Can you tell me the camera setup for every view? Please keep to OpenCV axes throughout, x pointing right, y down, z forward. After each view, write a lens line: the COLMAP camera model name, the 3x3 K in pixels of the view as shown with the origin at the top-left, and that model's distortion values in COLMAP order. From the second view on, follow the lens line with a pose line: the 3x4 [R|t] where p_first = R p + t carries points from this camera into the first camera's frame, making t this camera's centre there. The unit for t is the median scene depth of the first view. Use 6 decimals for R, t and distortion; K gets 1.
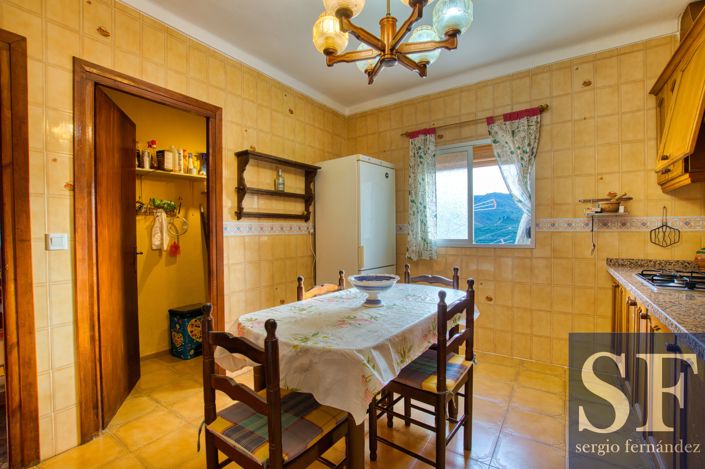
lens RADIAL K [[310.1, 0, 352.5], [0, 310.1, 234.5], [0, 0, 1]] dist [-0.023667, -0.000014]
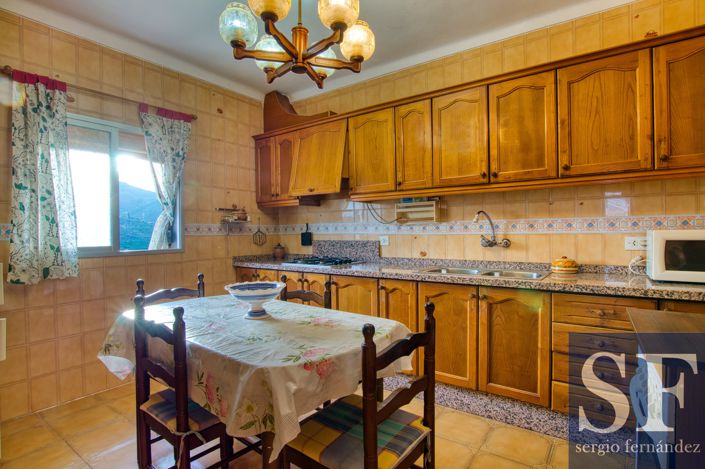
lens RADIAL K [[370.4, 0, 352.5], [0, 370.4, 234.5], [0, 0, 1]] dist [-0.048878, -0.000111]
pose [[0.014647, 0.001238, 0.999892, -0.614889], [0.017869, 0.999839, -0.001499, -0.001705], [-0.999733, 0.017889, 0.014622, 0.442558]]
